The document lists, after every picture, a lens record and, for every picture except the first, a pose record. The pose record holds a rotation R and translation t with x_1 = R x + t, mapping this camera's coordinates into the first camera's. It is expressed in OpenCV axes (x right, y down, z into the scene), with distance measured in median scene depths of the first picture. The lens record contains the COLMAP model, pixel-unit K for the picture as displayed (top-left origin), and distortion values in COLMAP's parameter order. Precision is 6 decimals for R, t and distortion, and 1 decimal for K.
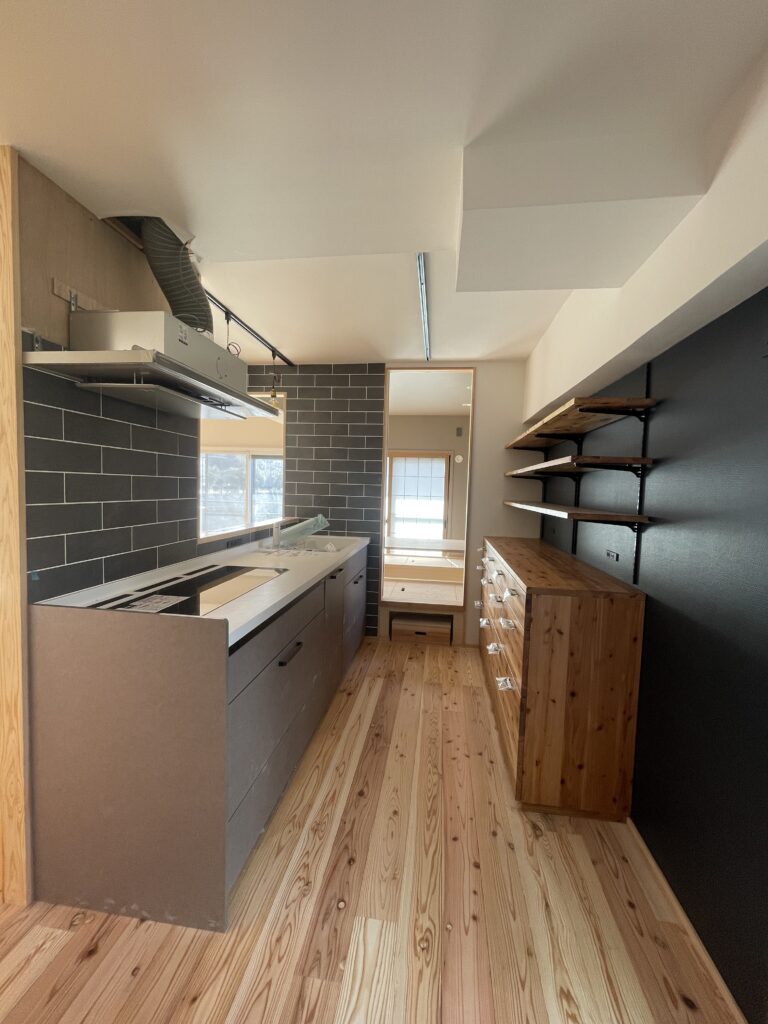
lens RADIAL K [[412.6, 0, 385.1], [0, 412.6, 510.5], [0, 0, 1]] dist [0.001960, -0.000967]
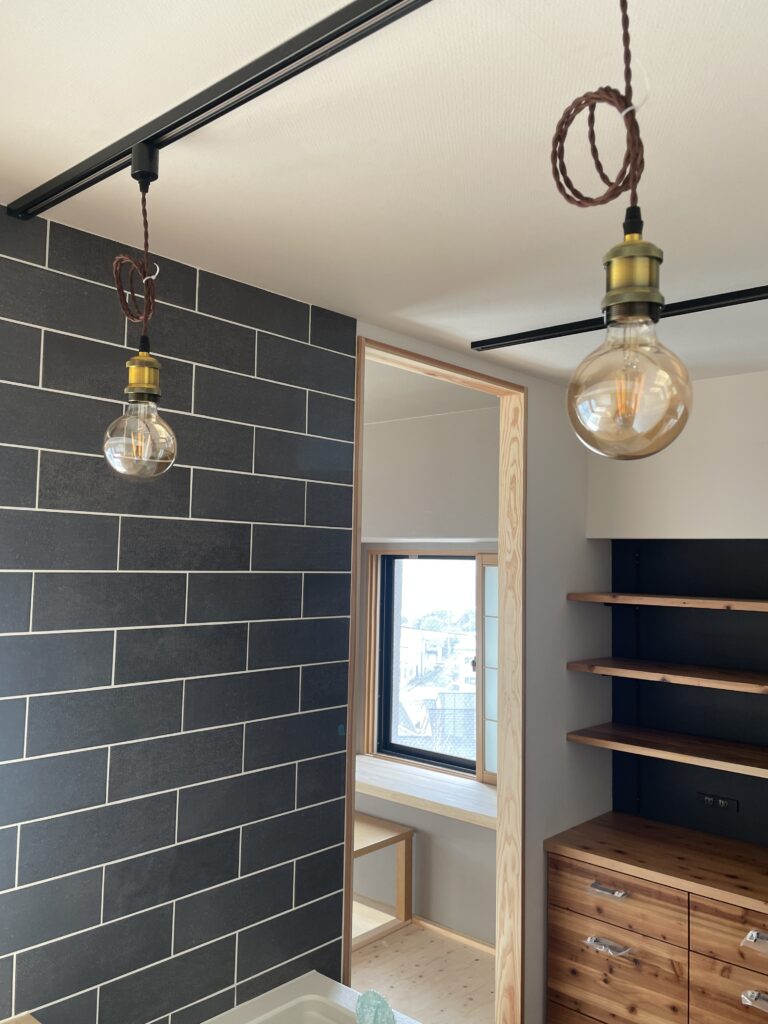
lens RADIAL K [[841.4, 0, 384.6], [0, 841.4, 508.1], [0, 0, 1]] dist [0.032942, -0.008990]
pose [[0.558138, 0.034768, 0.829019, -0.507232], [0.046528, 0.996238, -0.073106, -0.197458], [-0.828442, 0.079376, 0.554421, 0.723752]]
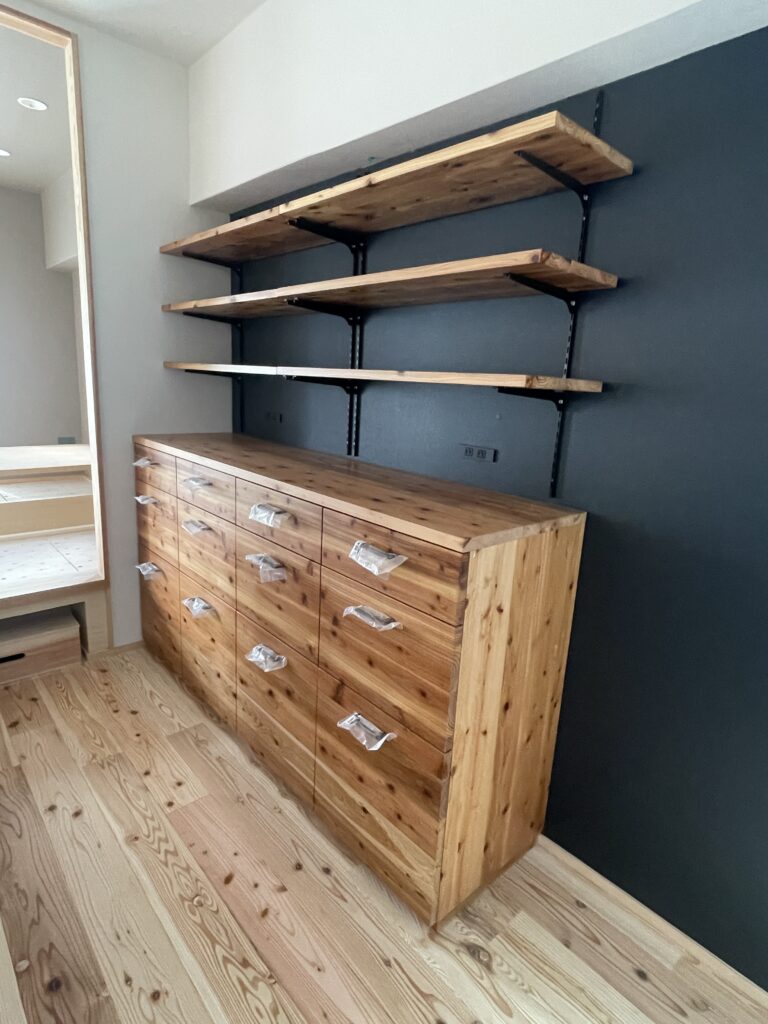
lens RADIAL K [[565.5, 0, 381.6], [0, 565.5, 511.4], [0, 0, 1]] dist [-0.011733, 0.006473]
pose [[0.646022, -0.167805, 0.744645, -0.094830], [0.008822, 0.977113, 0.212538, 0.010534], [-0.763268, -0.130735, 0.632717, 0.351600]]
